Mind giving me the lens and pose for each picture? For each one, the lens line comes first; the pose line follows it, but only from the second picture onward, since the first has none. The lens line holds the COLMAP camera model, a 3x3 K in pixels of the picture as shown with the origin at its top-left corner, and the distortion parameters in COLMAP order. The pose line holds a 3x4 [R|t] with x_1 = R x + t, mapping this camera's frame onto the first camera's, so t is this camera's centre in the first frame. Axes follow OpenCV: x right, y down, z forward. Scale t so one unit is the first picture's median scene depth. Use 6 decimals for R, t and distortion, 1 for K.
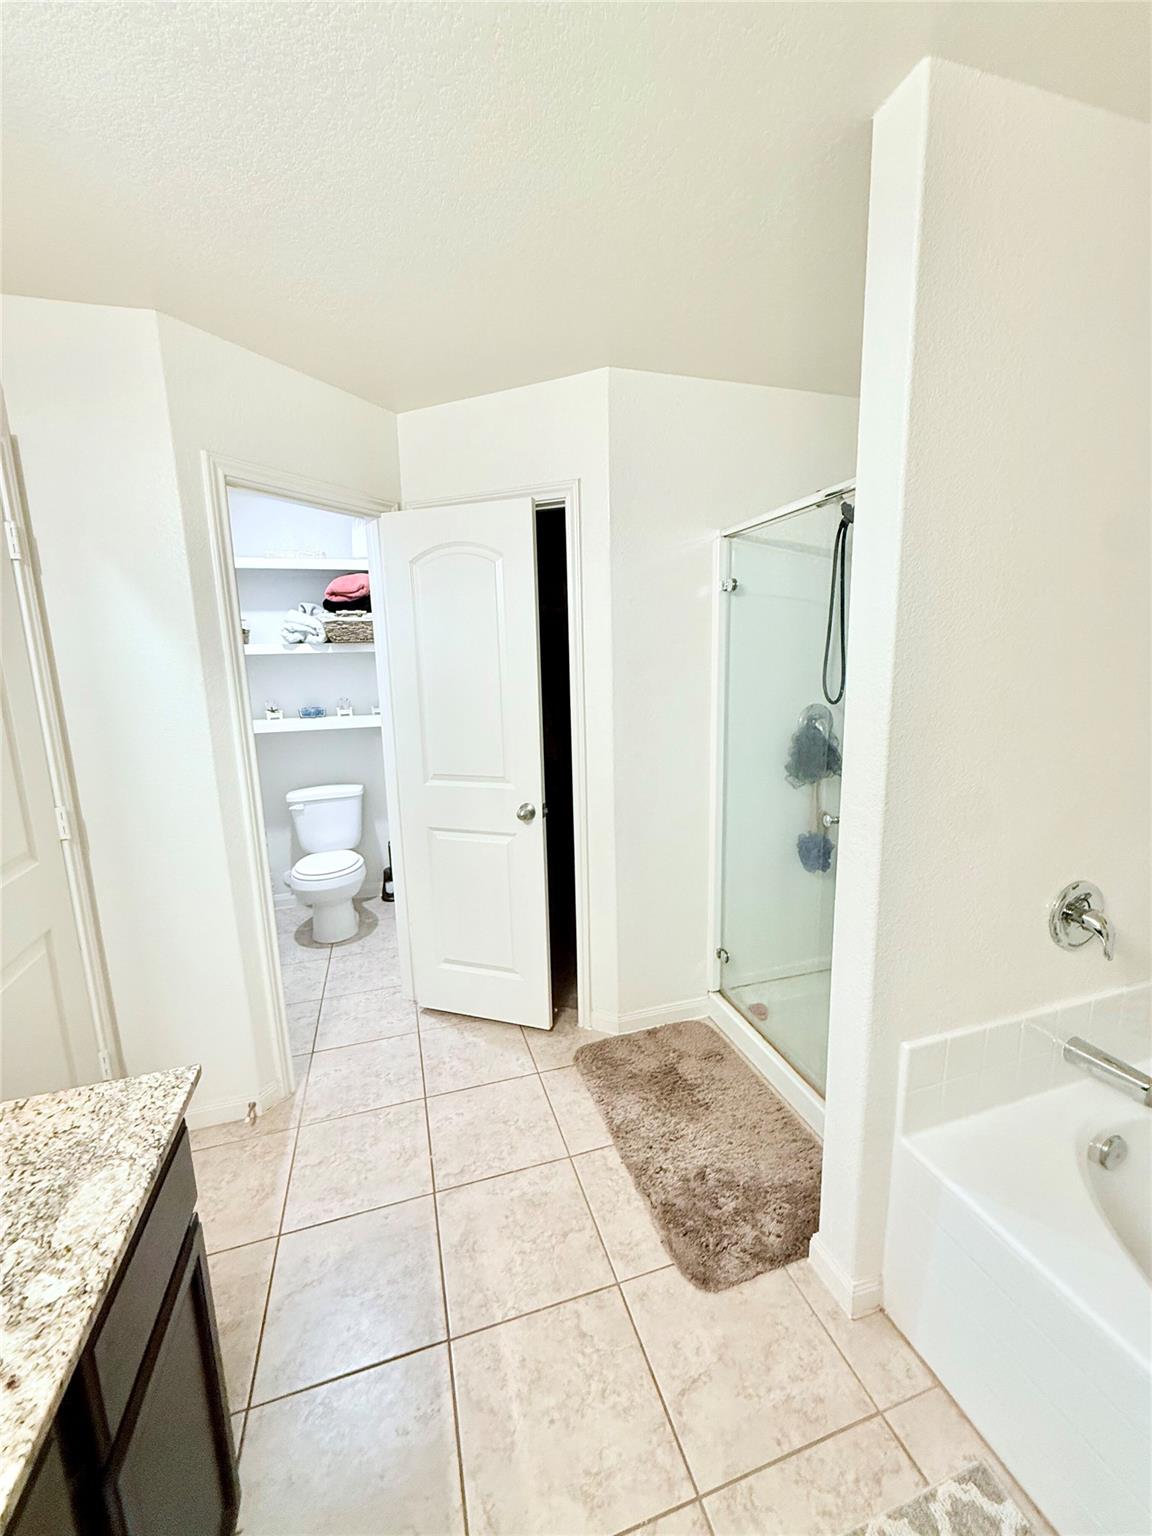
lens RADIAL K [[612.8, 0, 577.2], [0, 612.8, 769.9], [0, 0, 1]] dist [-0.001162, -0.000292]
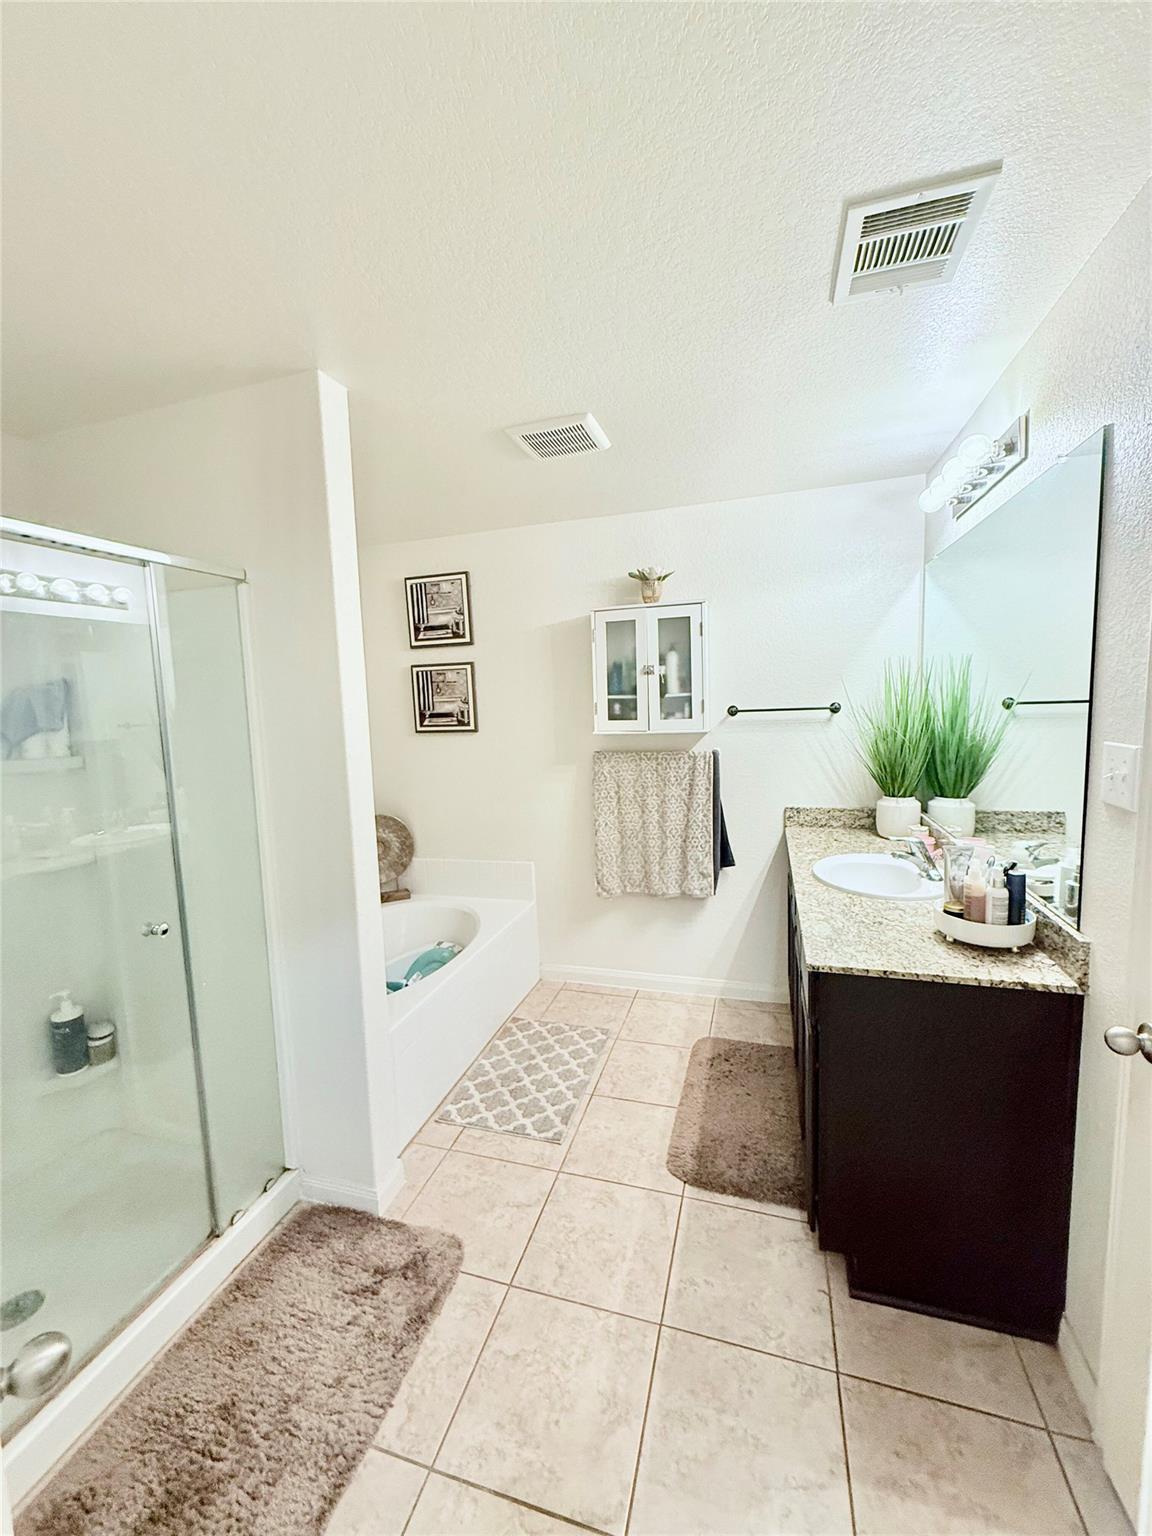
lens RADIAL K [[612.8, 0, 577.6], [0, 612.8, 762.3], [0, 0, 1]] dist [-0.001162, -0.000292]
pose [[-0.823086, -0.011764, 0.567795, -0.675920], [0.153620, 0.957902, 0.242537, -0.321698], [-0.546745, 0.286853, -0.786629, 1.598756]]
